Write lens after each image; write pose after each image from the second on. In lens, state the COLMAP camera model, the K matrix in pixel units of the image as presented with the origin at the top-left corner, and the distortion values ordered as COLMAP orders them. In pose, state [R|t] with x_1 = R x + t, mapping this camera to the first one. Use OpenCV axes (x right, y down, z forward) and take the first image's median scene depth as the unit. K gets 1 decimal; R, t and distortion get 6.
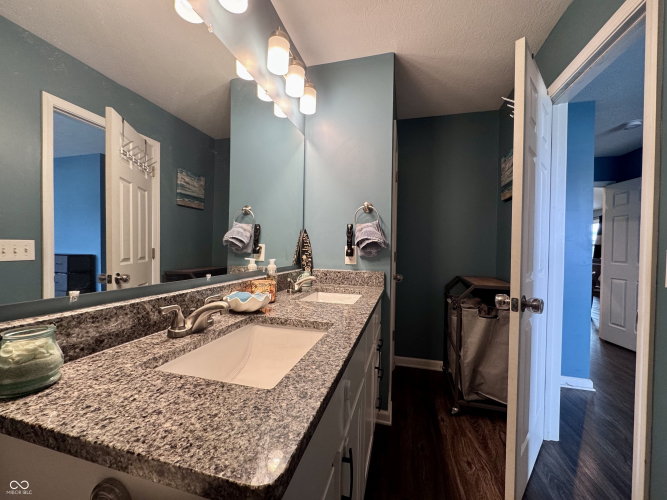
lens RADIAL K [[265.9, 0, 332.7], [0, 265.9, 251.4], [0, 0, 1]] dist [0.002127, 0.000093]
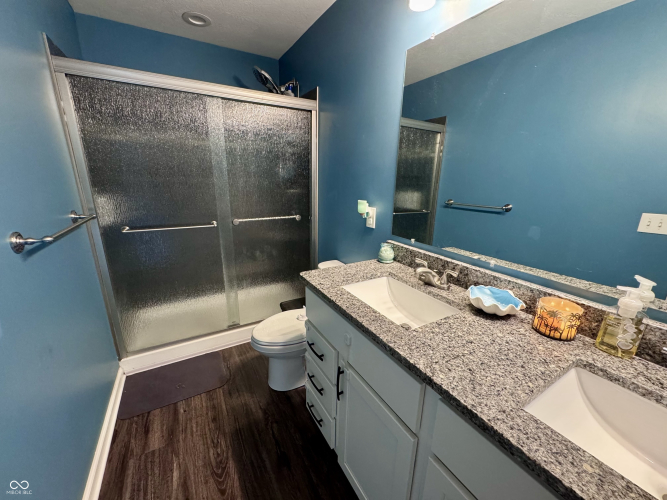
lens RADIAL K [[265.9, 0, 333.1], [0, 265.9, 251.2], [0, 0, 1]] dist [0.002127, 0.000093]
pose [[-0.700938, 0.165638, -0.693722, 0.958140], [-0.036667, 0.963004, 0.266982, -0.284804], [0.712279, 0.212575, -0.668932, 1.689047]]
